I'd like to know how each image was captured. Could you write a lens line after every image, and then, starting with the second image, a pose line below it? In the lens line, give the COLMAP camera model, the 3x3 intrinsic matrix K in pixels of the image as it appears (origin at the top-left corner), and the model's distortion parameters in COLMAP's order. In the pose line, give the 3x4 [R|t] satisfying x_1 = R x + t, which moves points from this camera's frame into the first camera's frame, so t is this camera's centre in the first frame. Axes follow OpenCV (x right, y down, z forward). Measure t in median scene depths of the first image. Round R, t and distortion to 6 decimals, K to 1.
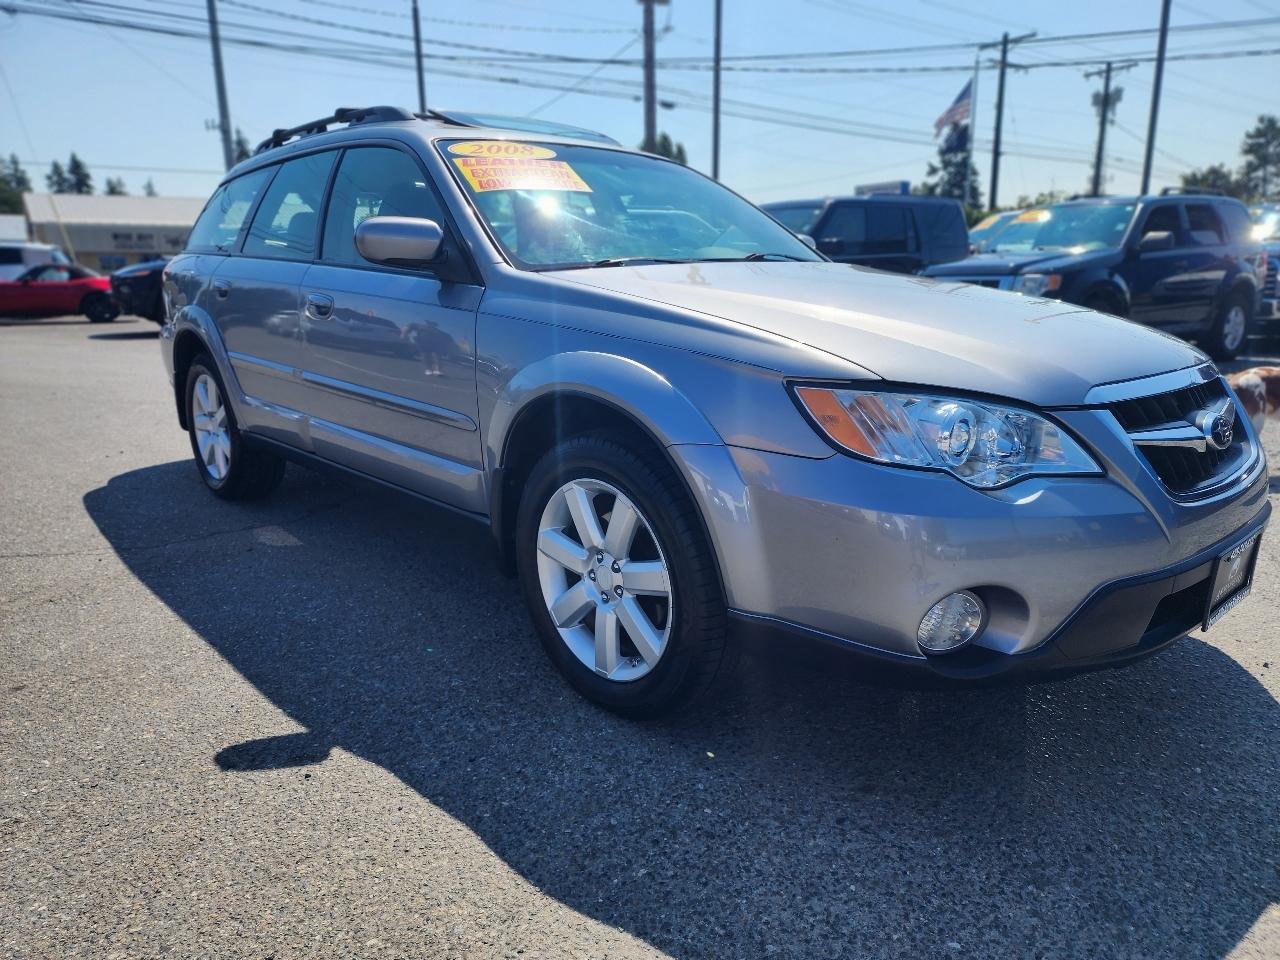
lens RADIAL K [[869.2, 0, 630.9], [0, 869.2, 483.4], [0, 0, 1]] dist [0.065684, -0.066671]
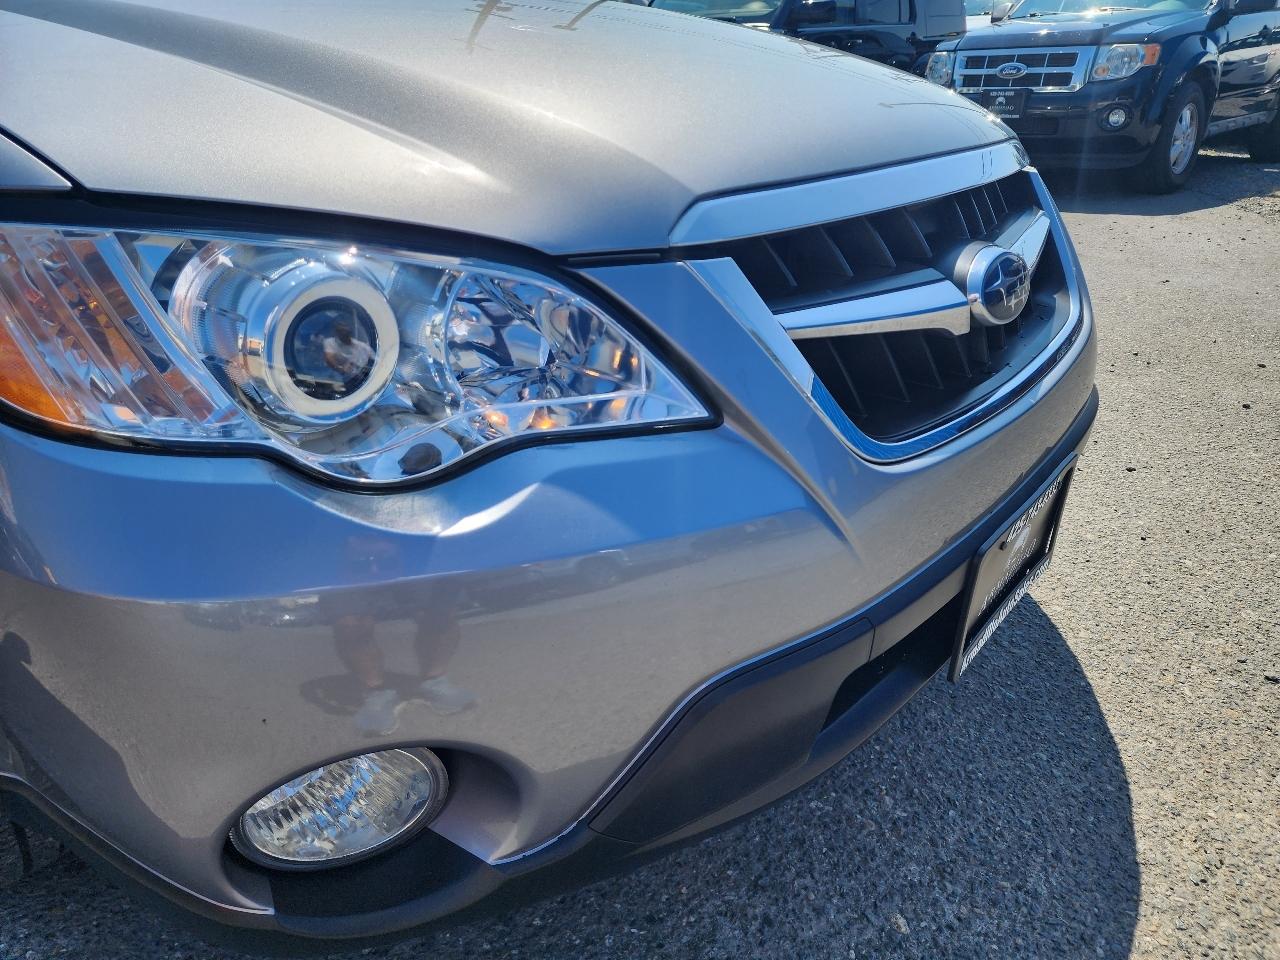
lens RADIAL K [[869.2, 0, 637.6], [0, 869.2, 479.3], [0, 0, 1]] dist [0.065684, -0.066671]
pose [[0.990615, -0.064391, 0.120562, 0.423107], [0.038574, 0.977927, 0.205357, -0.065820], [-0.131124, -0.198779, 0.971233, 0.561134]]
